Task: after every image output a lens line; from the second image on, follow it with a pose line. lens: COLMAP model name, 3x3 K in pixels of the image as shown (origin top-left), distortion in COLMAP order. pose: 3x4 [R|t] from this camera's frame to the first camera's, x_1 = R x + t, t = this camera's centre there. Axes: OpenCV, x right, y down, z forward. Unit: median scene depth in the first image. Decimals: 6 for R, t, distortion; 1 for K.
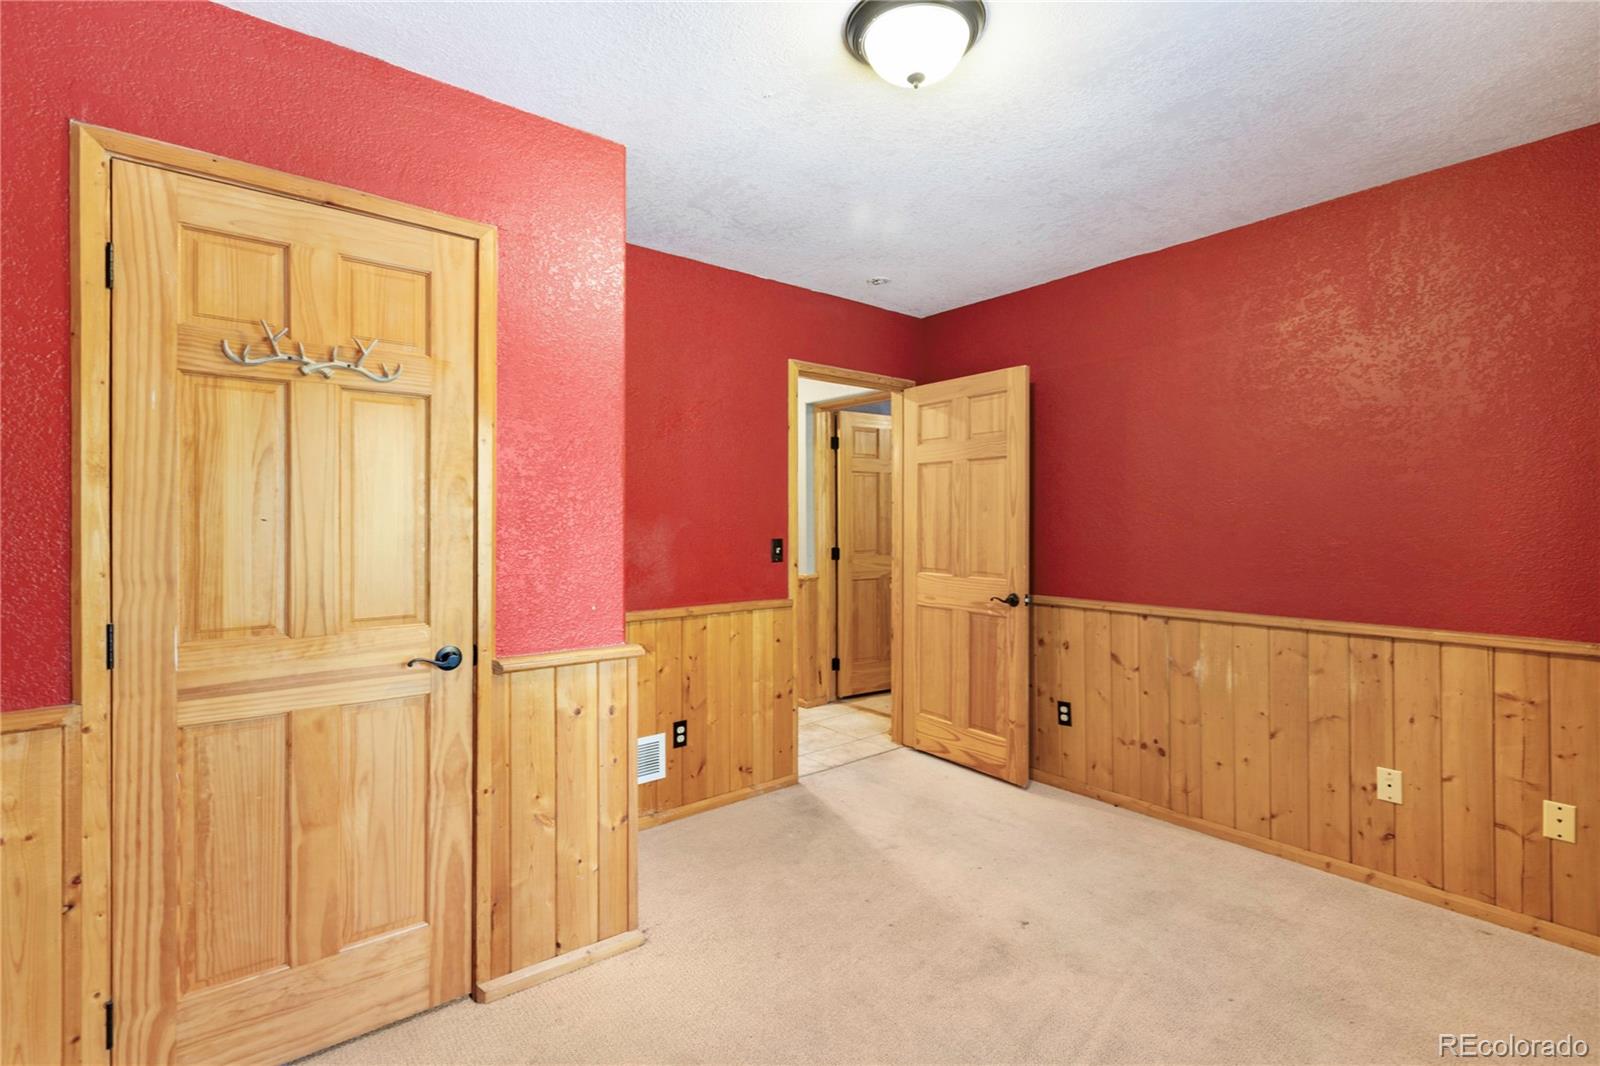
lens RADIAL K [[727.1, 0, 802.3], [0, 727.1, 514.6], [0, 0, 1]] dist [0.003608, 0.000430]
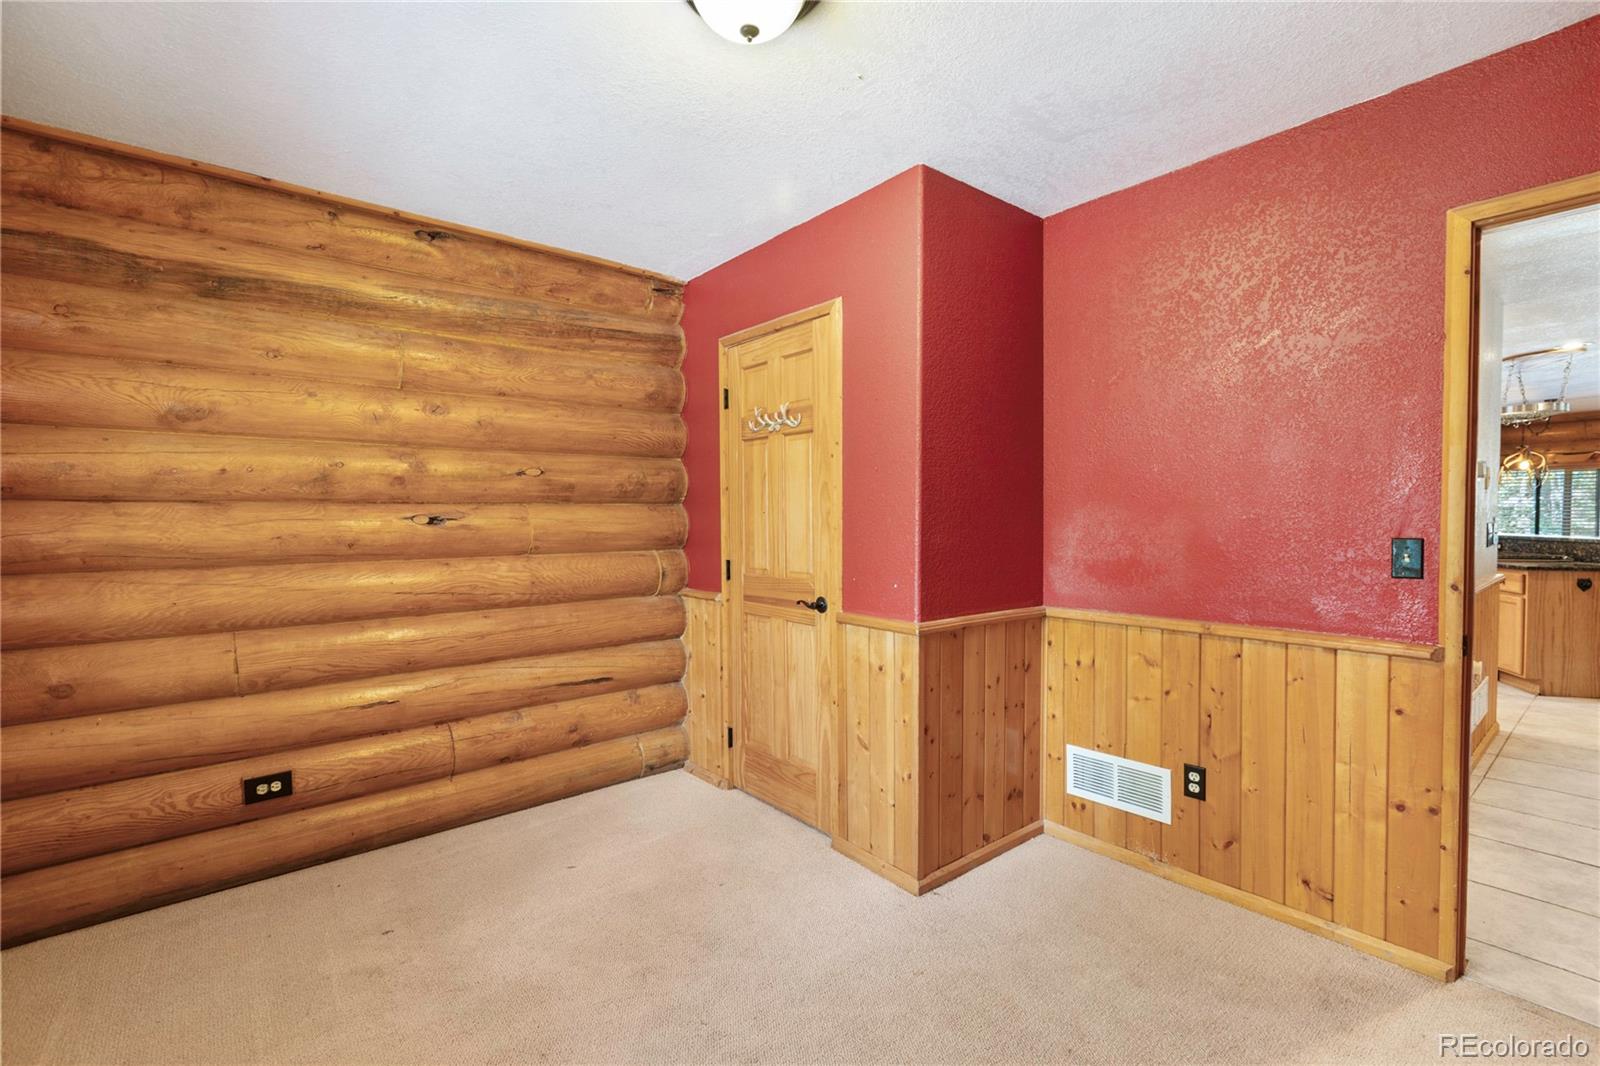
lens RADIAL K [[719.2, 0, 800.0], [0, 719.2, 533.0], [0, 0, 1]] dist [0.019284, 0.000187]
pose [[0.031784, 0.016146, -0.999364, 0.599987], [0.006144, 0.999847, 0.016349, 0.017232], [0.999476, -0.006659, 0.031680, 0.553051]]
